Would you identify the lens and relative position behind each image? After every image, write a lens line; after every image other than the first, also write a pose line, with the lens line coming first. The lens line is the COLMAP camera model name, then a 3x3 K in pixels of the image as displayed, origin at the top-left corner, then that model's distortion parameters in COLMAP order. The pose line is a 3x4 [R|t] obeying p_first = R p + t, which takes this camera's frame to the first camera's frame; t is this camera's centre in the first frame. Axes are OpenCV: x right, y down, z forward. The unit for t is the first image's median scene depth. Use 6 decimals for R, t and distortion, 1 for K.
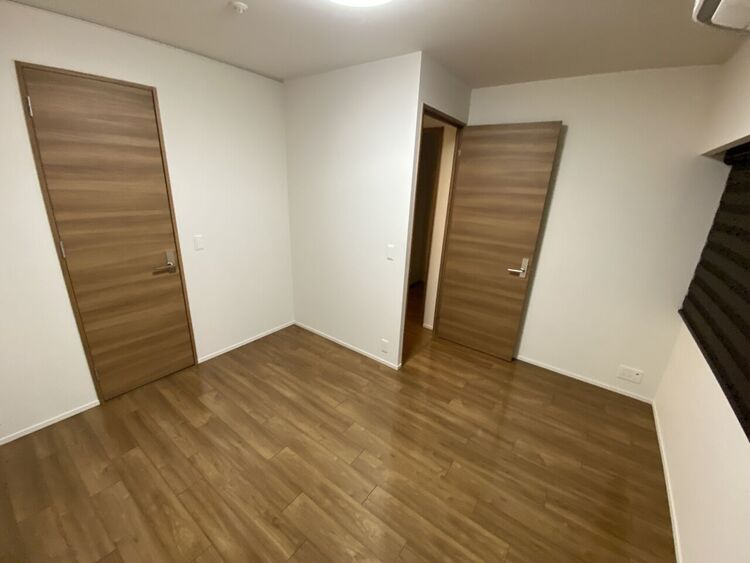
lens RADIAL K [[305.3, 0, 378.1], [0, 305.3, 282.5], [0, 0, 1]] dist [0.000818, -0.012639]
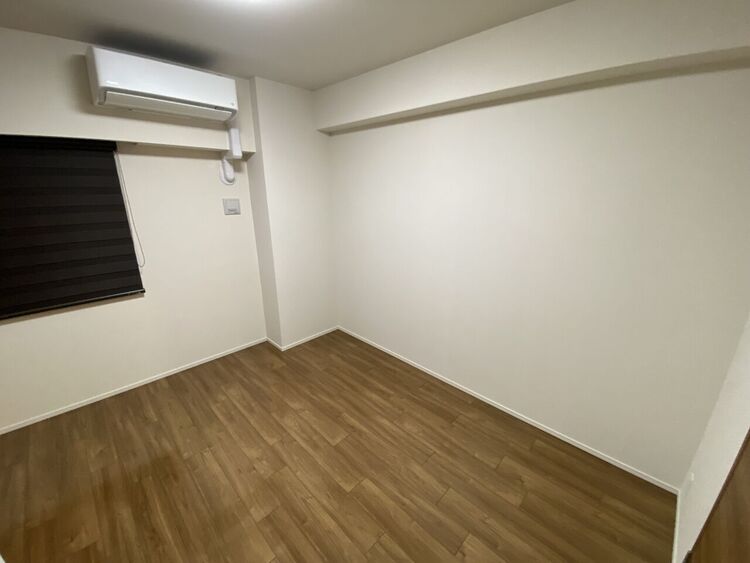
lens RADIAL K [[305.3, 0, 378.1], [0, 305.3, 282.5], [0, 0, 1]] dist [0.000818, -0.012639]
pose [[-0.988394, -0.096775, 0.117097, -0.471799], [-0.010437, 0.812265, 0.583195, -0.507653], [-0.151553, 0.575204, -0.803848, 1.481953]]
